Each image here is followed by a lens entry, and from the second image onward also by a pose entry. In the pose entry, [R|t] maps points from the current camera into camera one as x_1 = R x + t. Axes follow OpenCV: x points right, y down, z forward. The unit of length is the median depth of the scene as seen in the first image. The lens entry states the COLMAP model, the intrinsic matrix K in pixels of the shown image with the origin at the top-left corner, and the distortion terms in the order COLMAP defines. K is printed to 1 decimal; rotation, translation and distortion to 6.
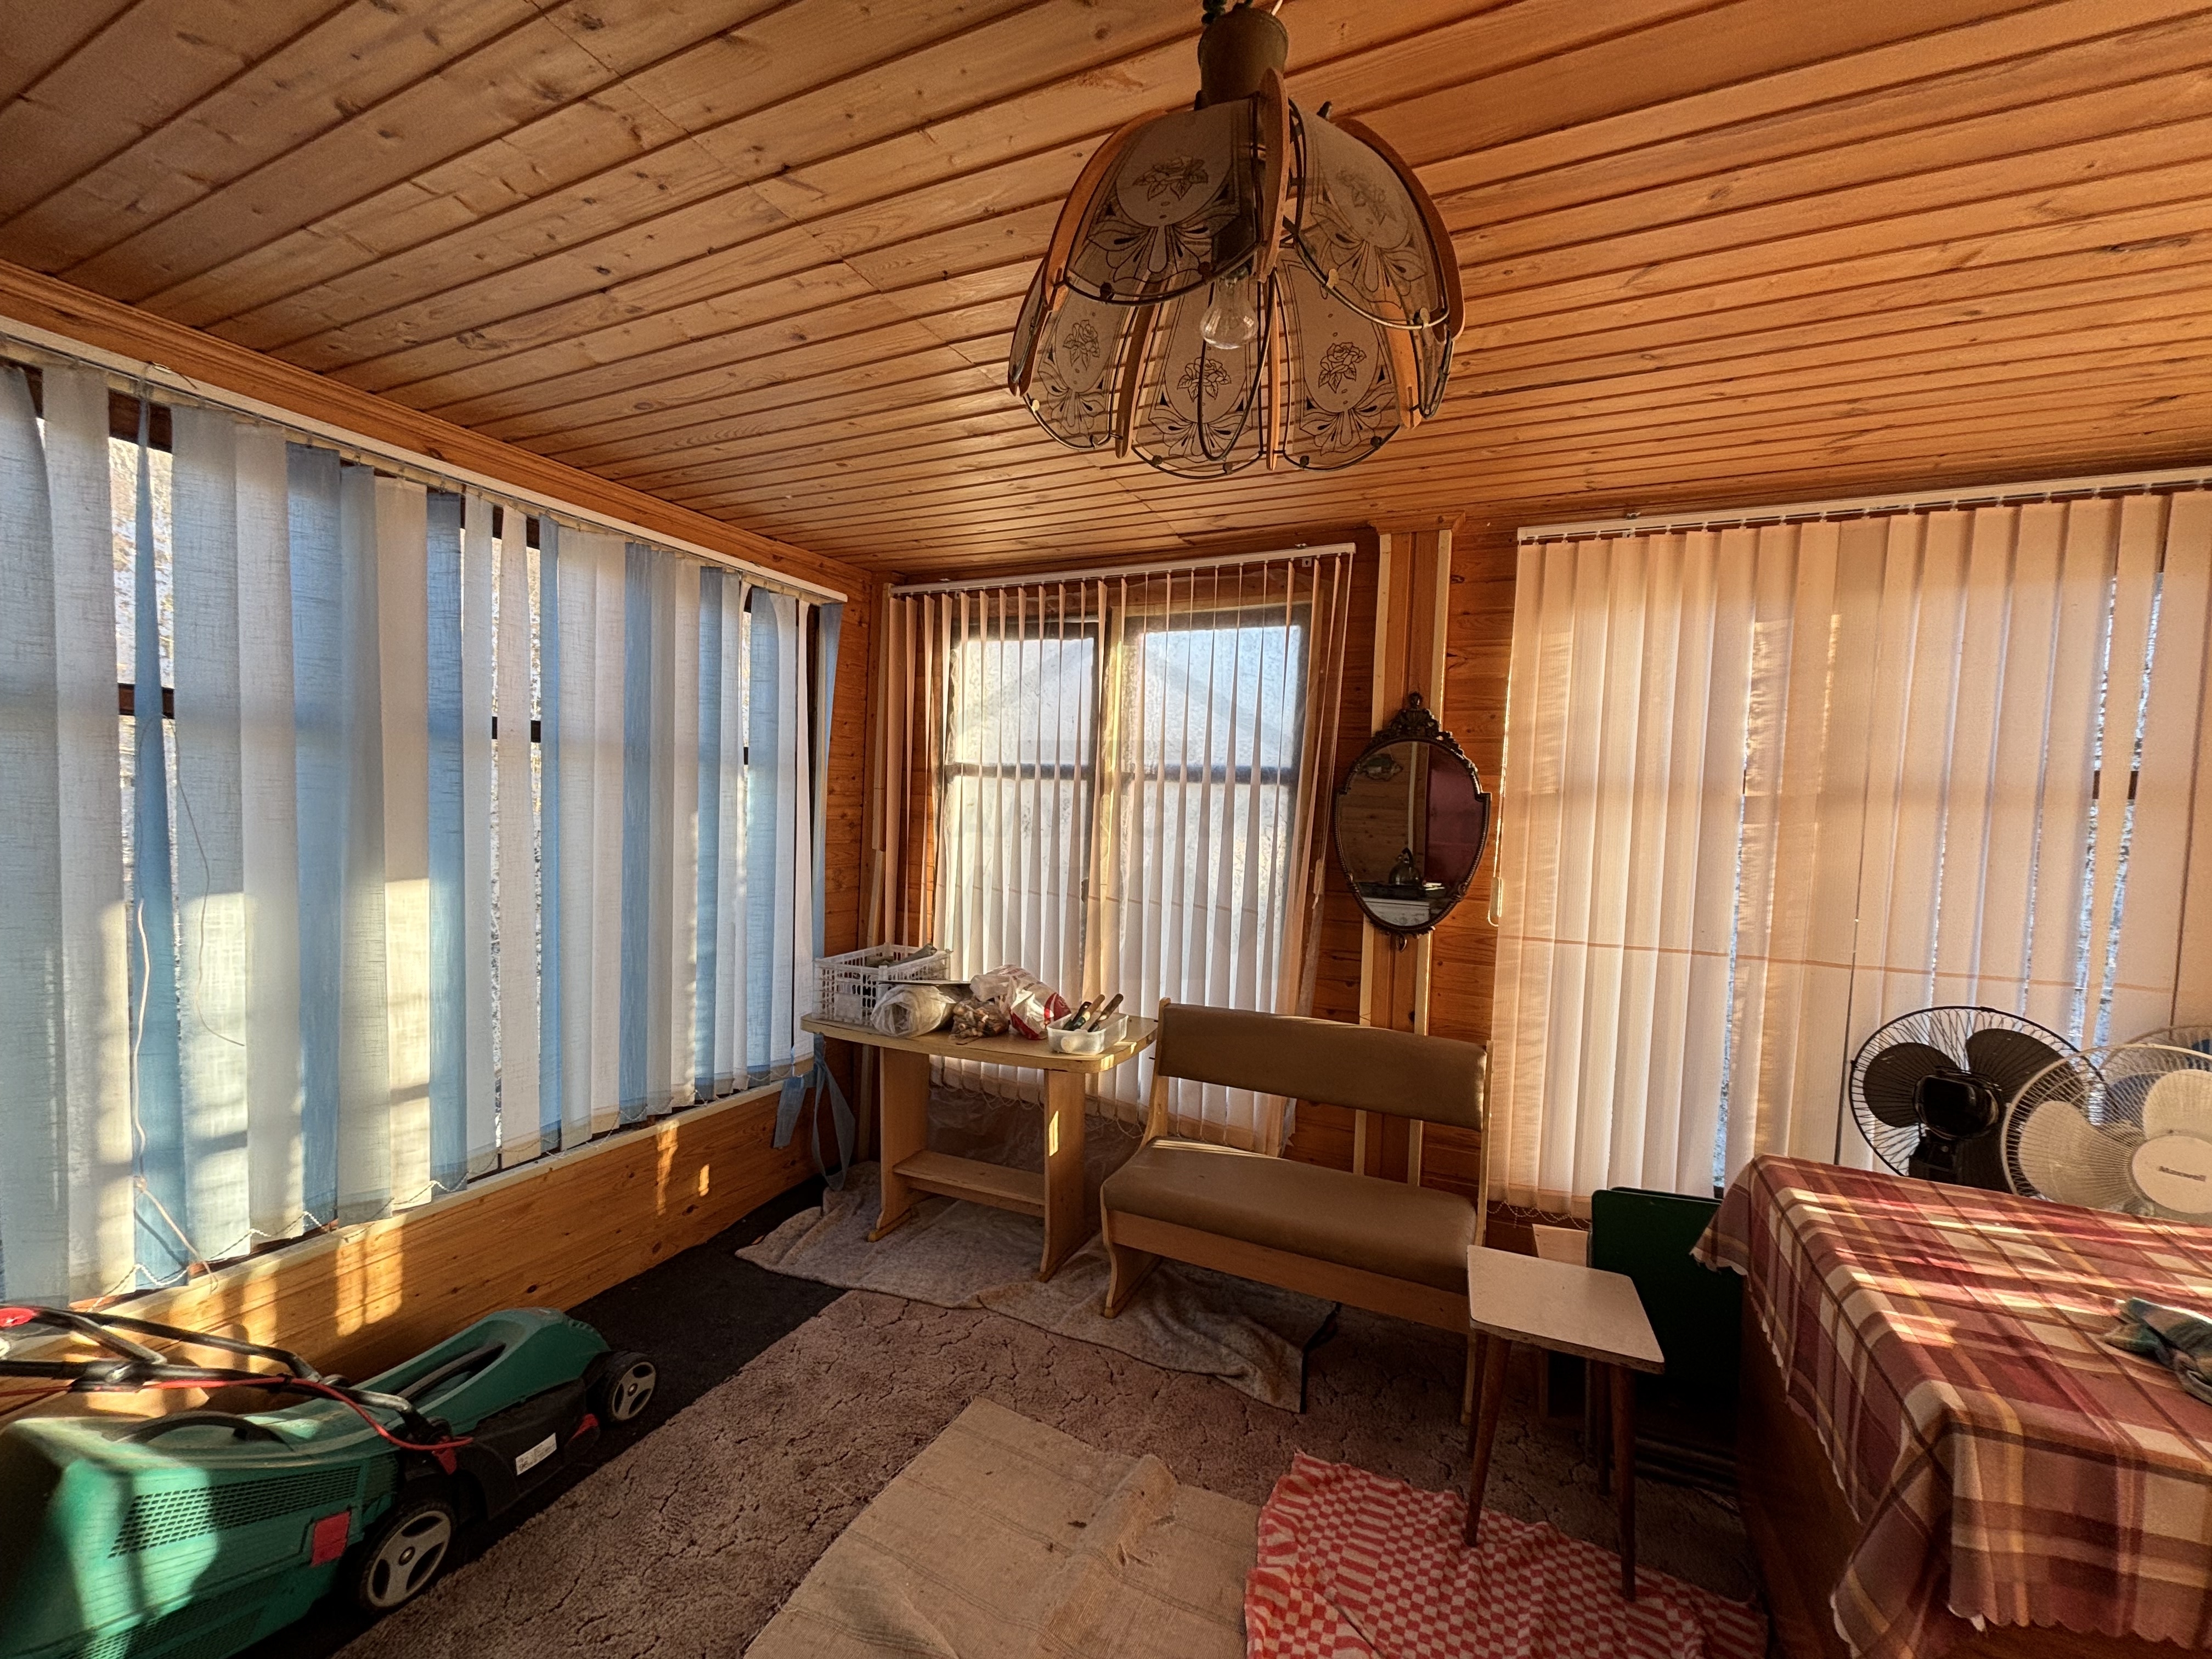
lens RADIAL K [[884.3, 0, 1103.7], [0, 884.3, 833.0], [0, 0, 1]] dist [0.000683, -0.000718]
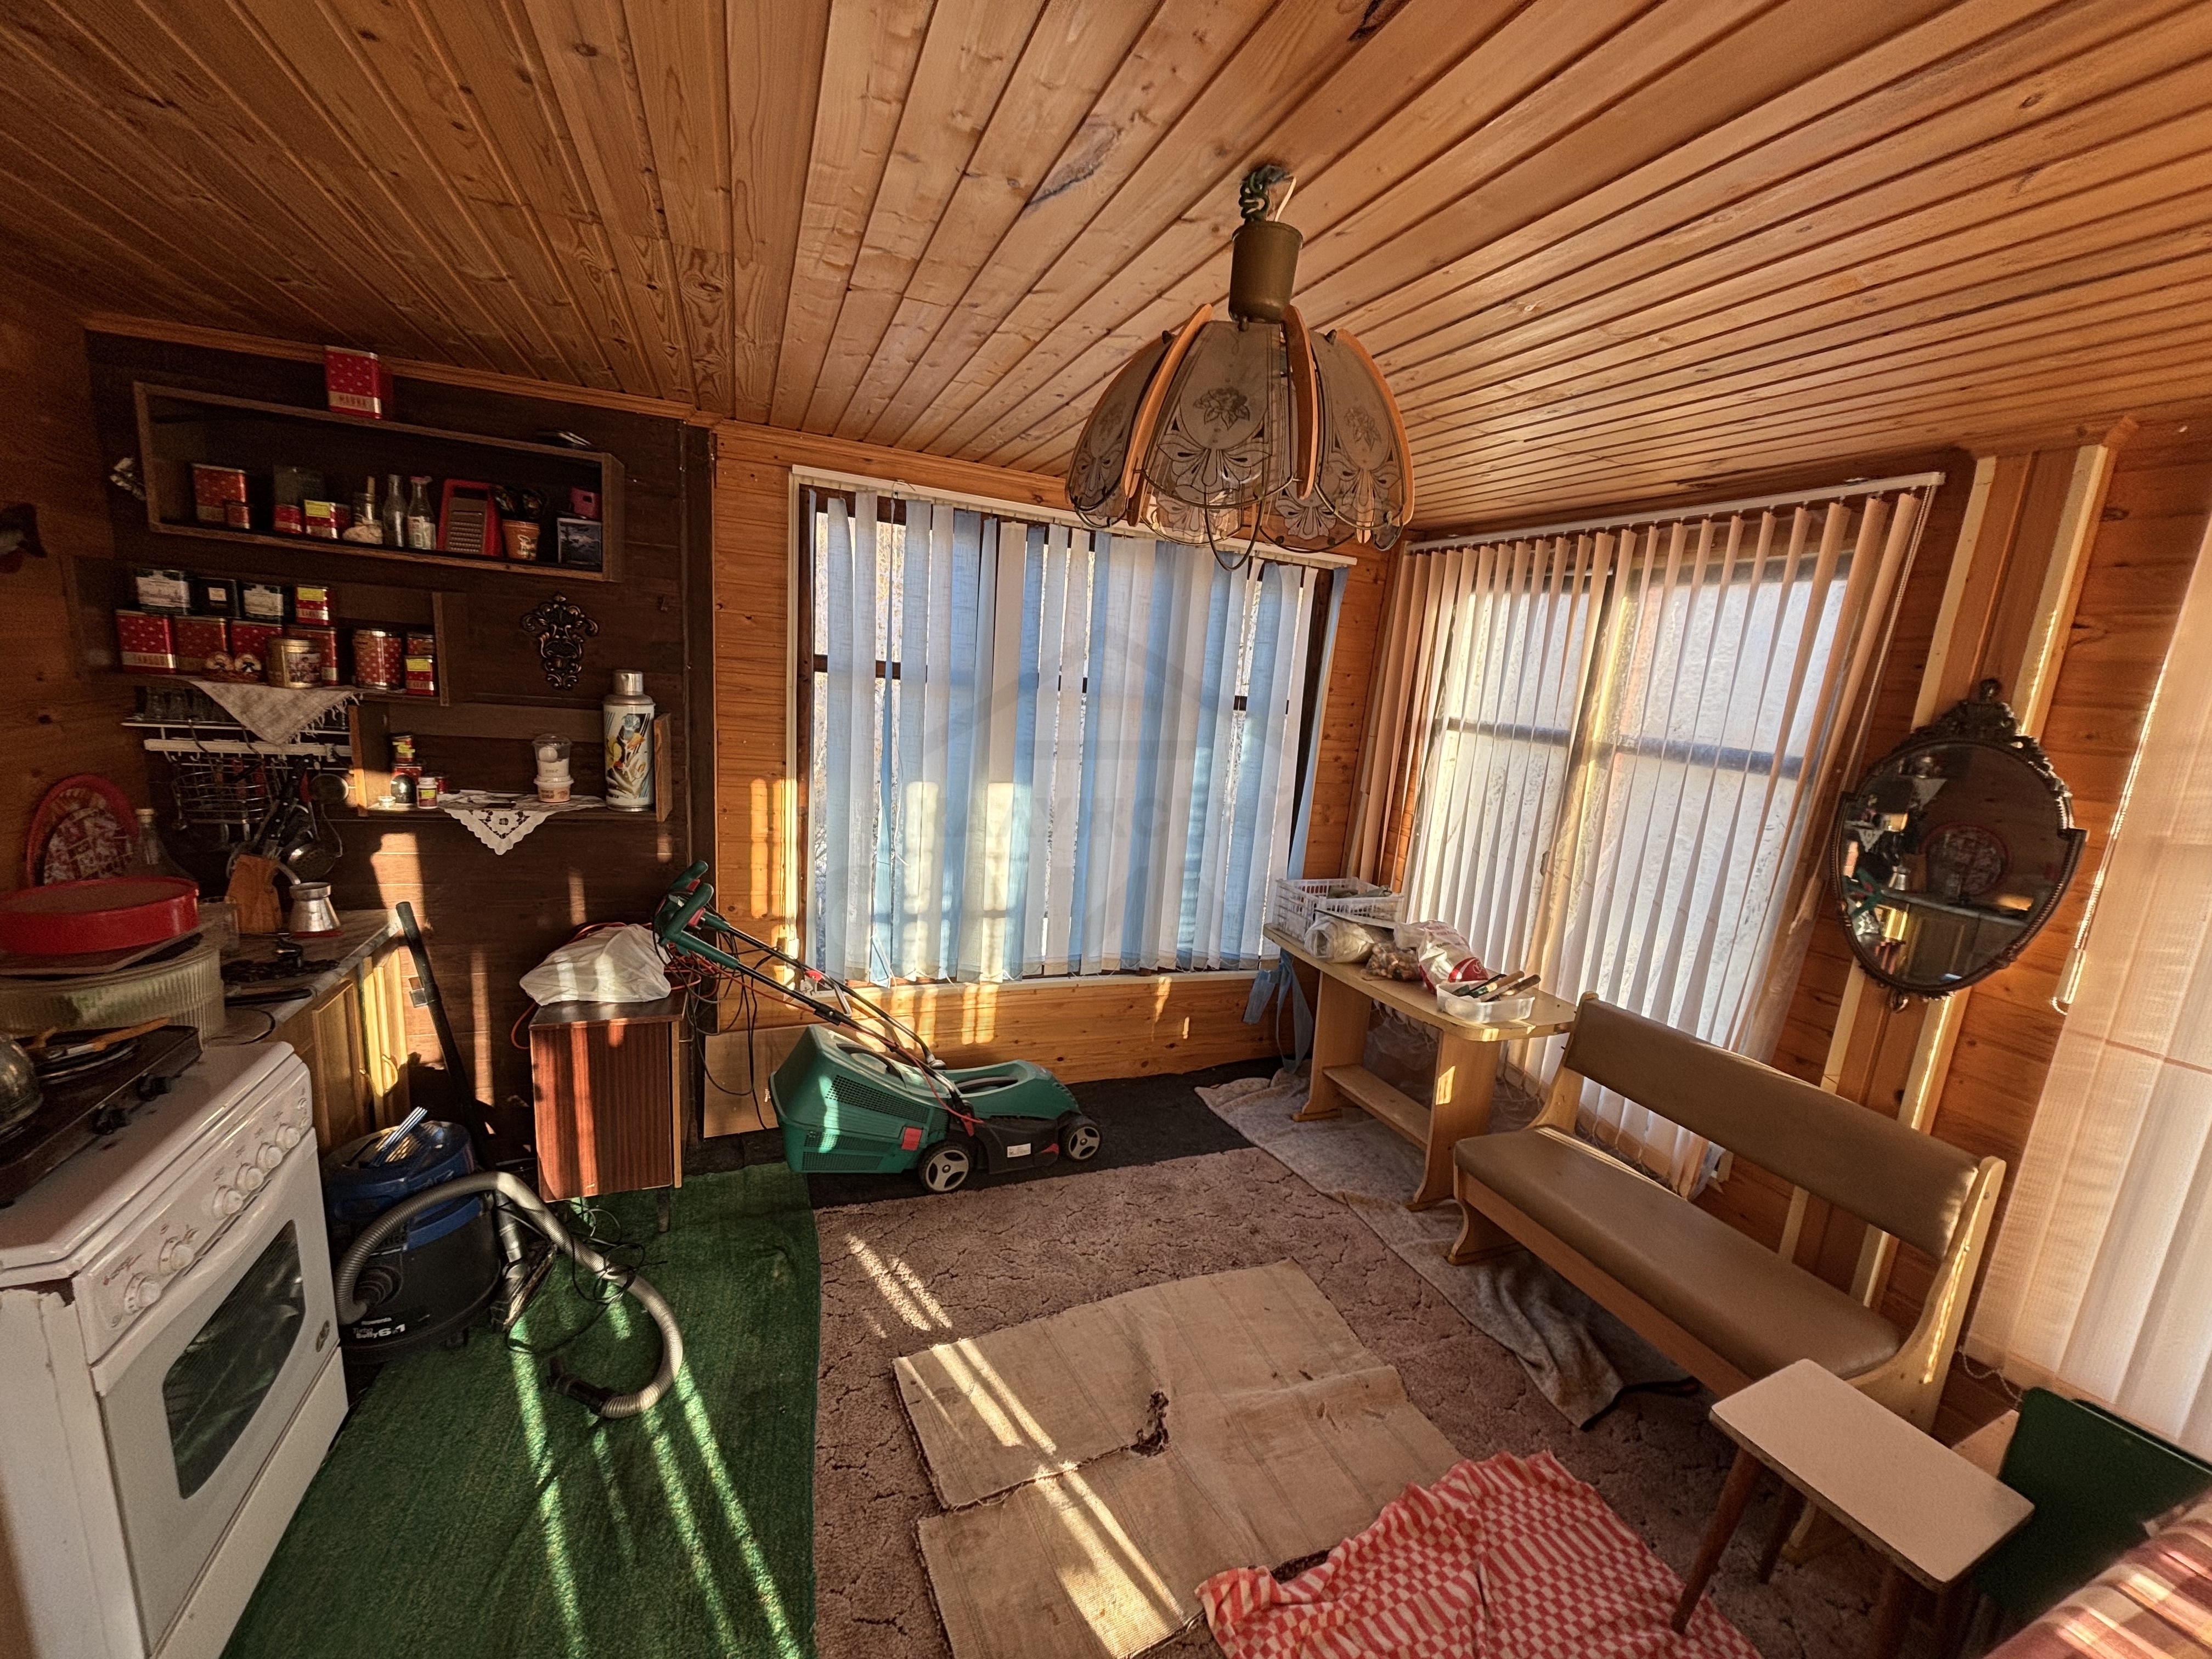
lens RADIAL K [[884.3, 0, 1106.0], [0, 884.3, 833.4], [0, 0, 1]] dist [0.000683, -0.000718]
pose [[0.738046, 0.155378, -0.656616, 0.373519], [-0.088788, 0.987028, 0.133766, -0.077903], [0.668883, -0.040426, 0.742268, -0.049310]]
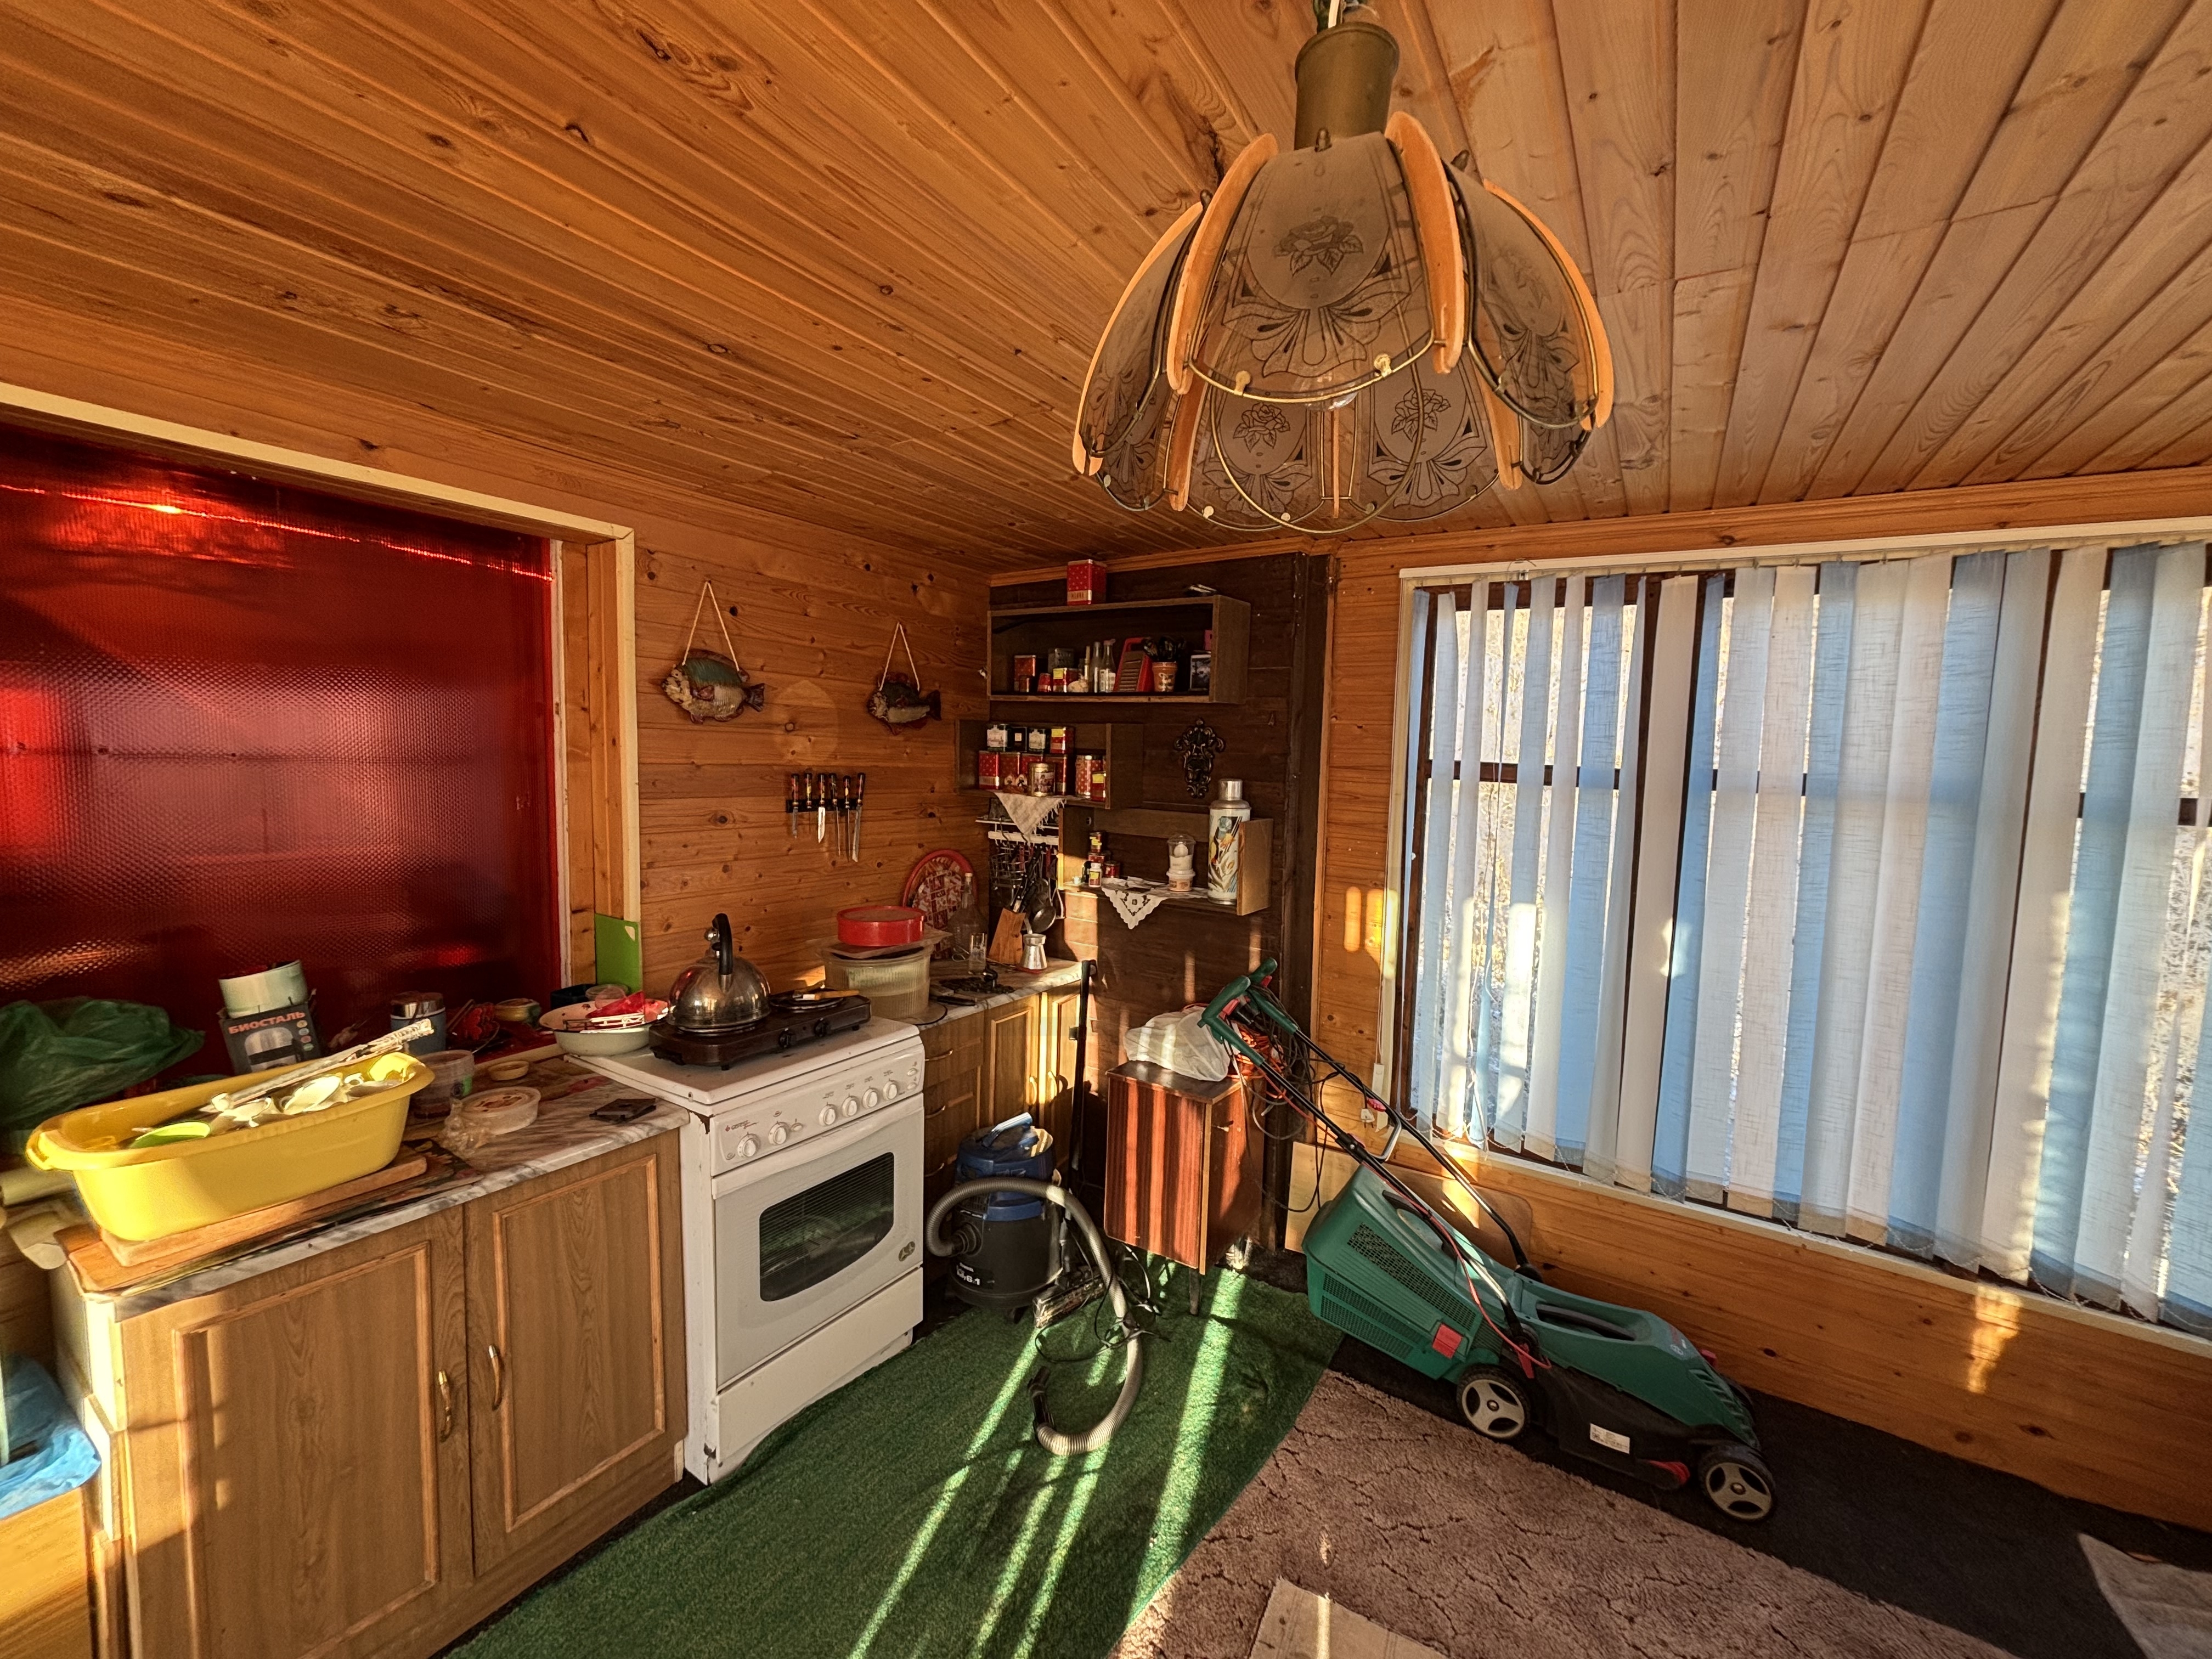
lens RADIAL K [[884.3, 0, 1102.9], [0, 884.3, 829.6], [0, 0, 1]] dist [0.000683, -0.000718]
pose [[-0.115236, 0.047268, -0.992213, 0.431270], [-0.083699, 0.994853, 0.057114, -0.062046], [0.989806, 0.089629, -0.110687, 0.362808]]
